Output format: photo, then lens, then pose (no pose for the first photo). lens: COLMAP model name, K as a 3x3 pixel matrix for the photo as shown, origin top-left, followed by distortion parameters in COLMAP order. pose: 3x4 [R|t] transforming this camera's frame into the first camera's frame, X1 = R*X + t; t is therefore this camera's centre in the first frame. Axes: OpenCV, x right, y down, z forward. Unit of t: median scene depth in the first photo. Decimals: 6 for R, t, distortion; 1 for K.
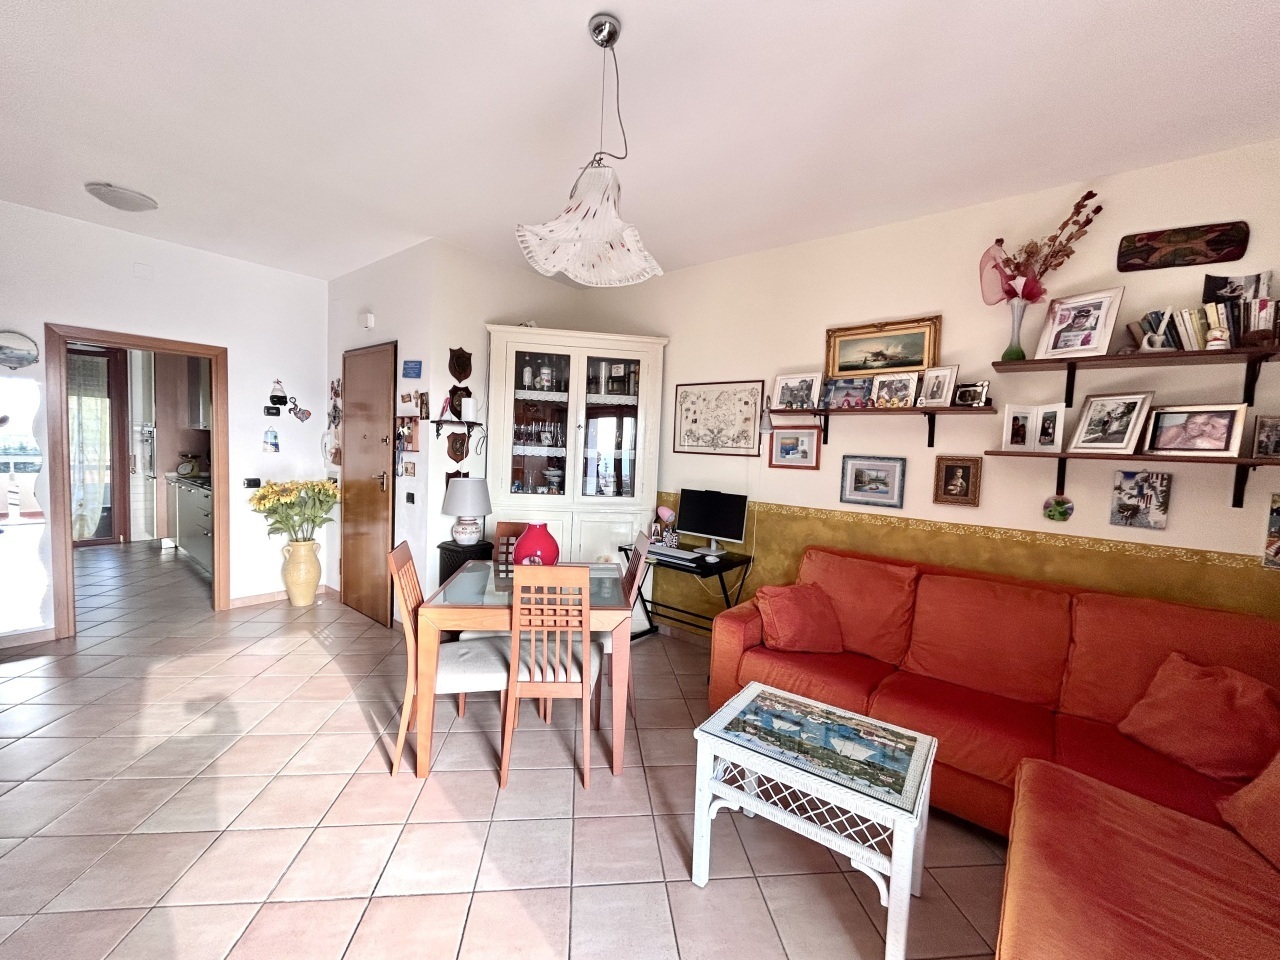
lens RADIAL K [[516.1, 0, 640.0], [0, 516.1, 480.0], [0, 0, 1]] dist [-0.001801, 0.000353]
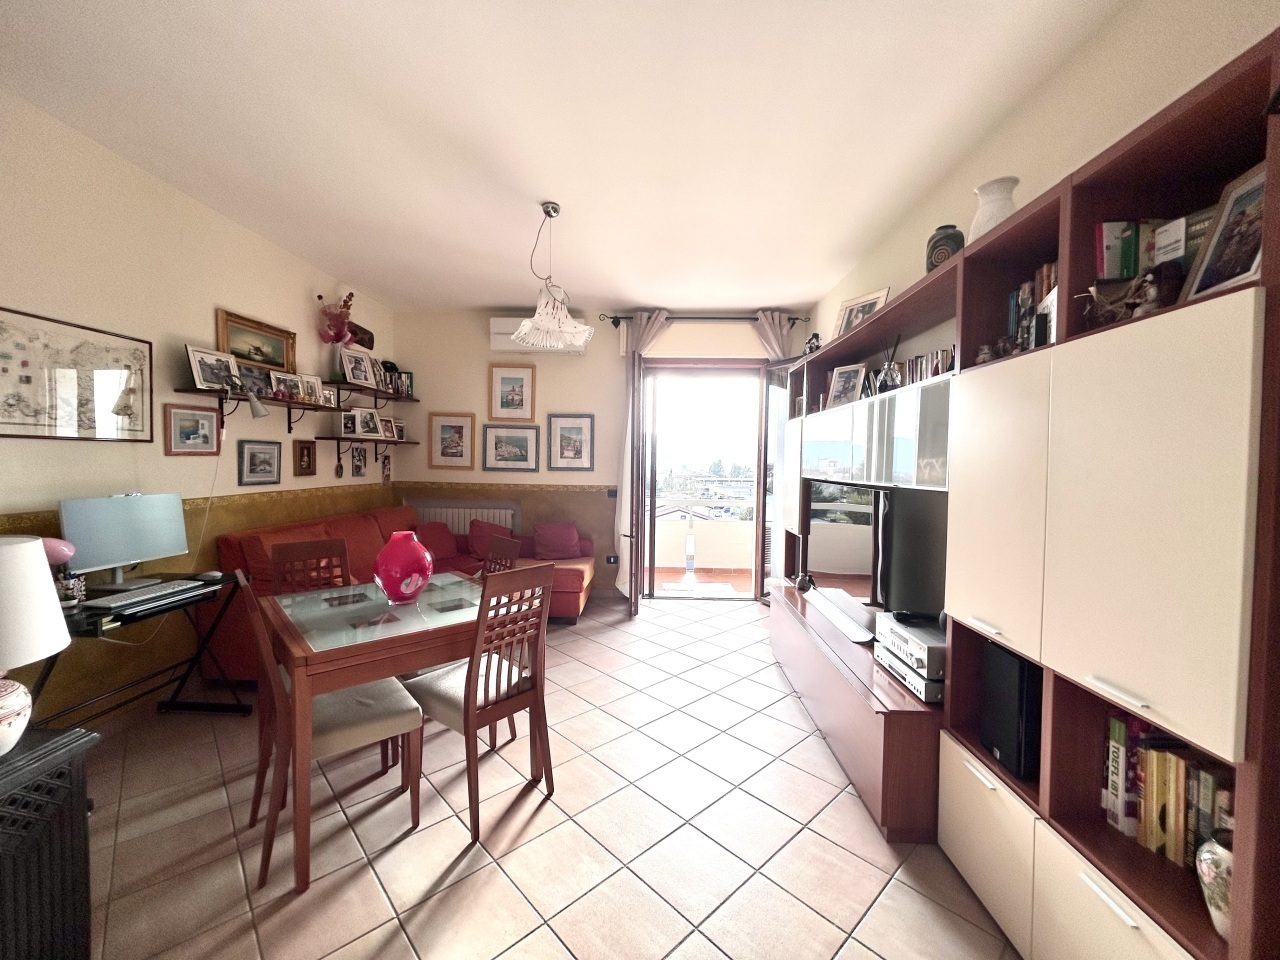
lens RADIAL K [[515.1, 0, 640.0], [0, 515.1, 480.0], [0, 0, 1]] dist [-0.000406, 0.000422]
pose [[-0.600857, -0.084400, 0.794888, -0.945737], [0.009070, 0.993626, 0.112357, -0.080071], [-0.799305, 0.074720, -0.596262, 1.024329]]
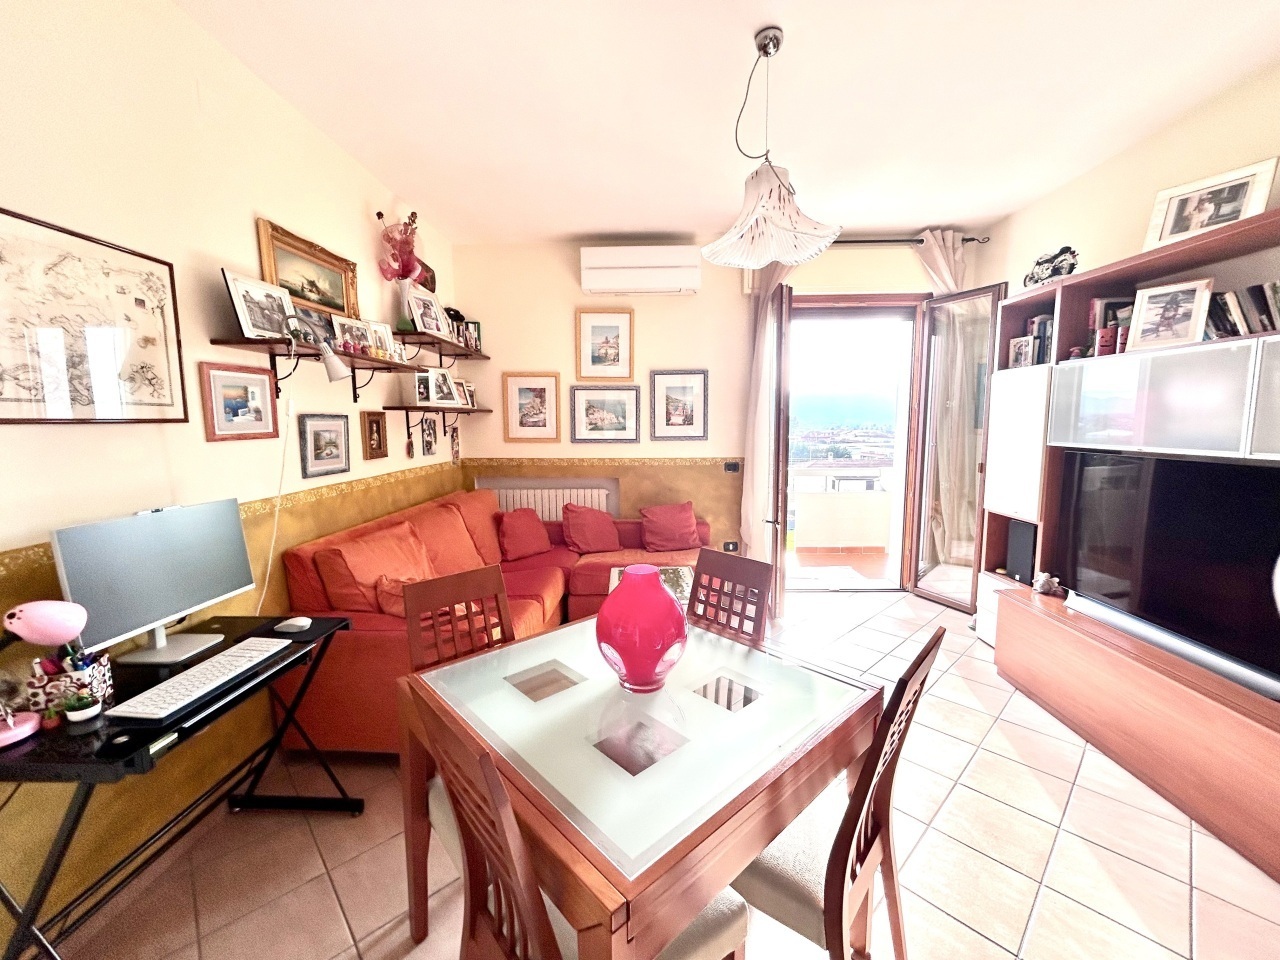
lens RADIAL K [[516.1, 0, 640.0], [0, 516.1, 480.0], [0, 0, 1]] dist [-0.001801, 0.000353]
pose [[-0.601890, -0.130011, 0.787925, -0.500087], [0.032746, 0.981811, 0.187018, -0.080300], [-0.797907, 0.138366, -0.586685, 1.104492]]
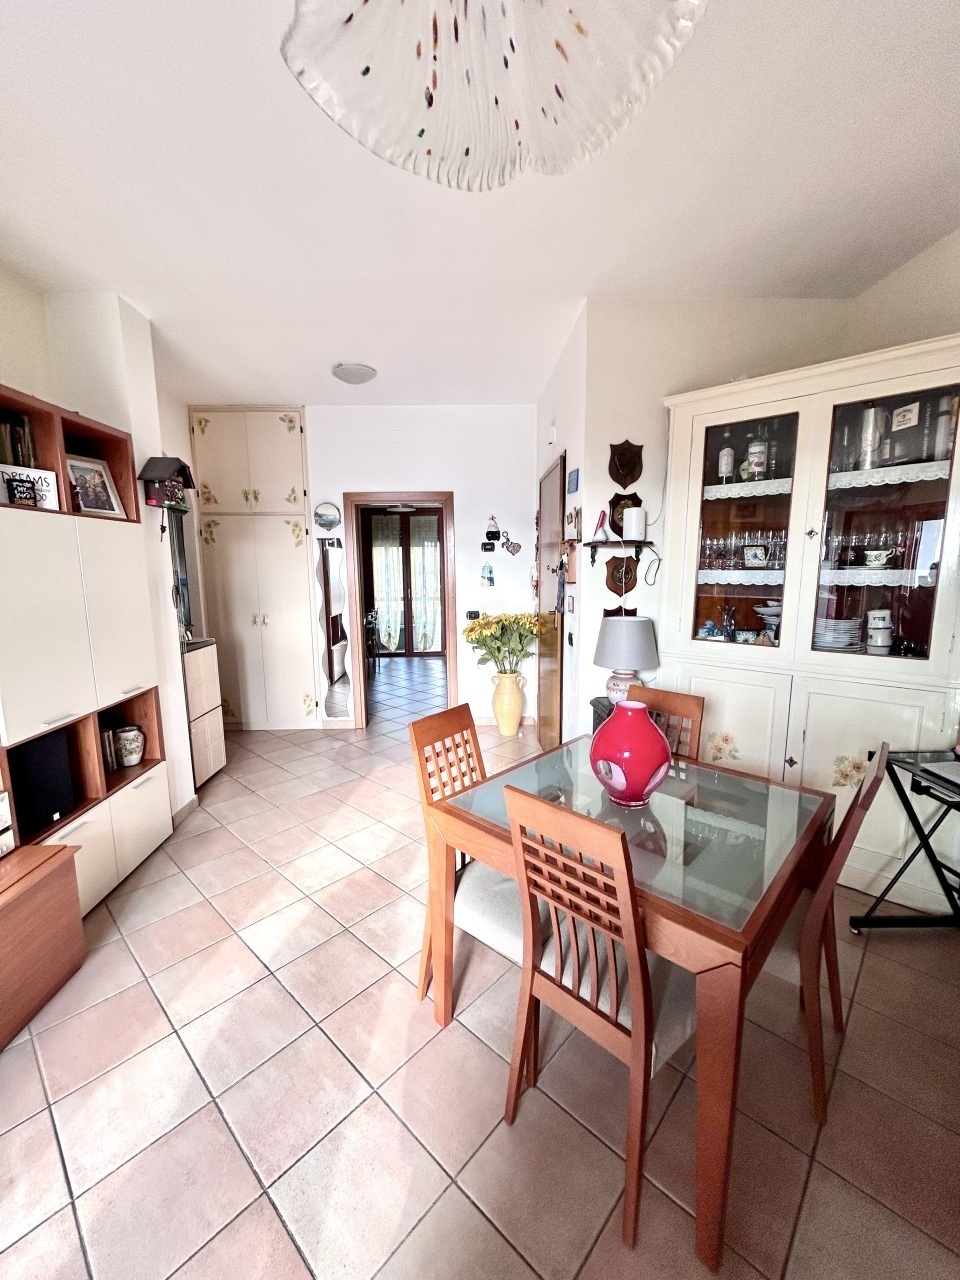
lens RADIAL K [[516.1, 0, 480.0], [0, 516.1, 640.0], [0, 0, 1]] dist [-0.001801, 0.000353]
pose [[0.655313, 0.058163, -0.753115, 0.105774], [-0.008809, 0.997552, 0.069376, -0.024465], [0.755306, -0.038828, 0.654221, 0.413377]]
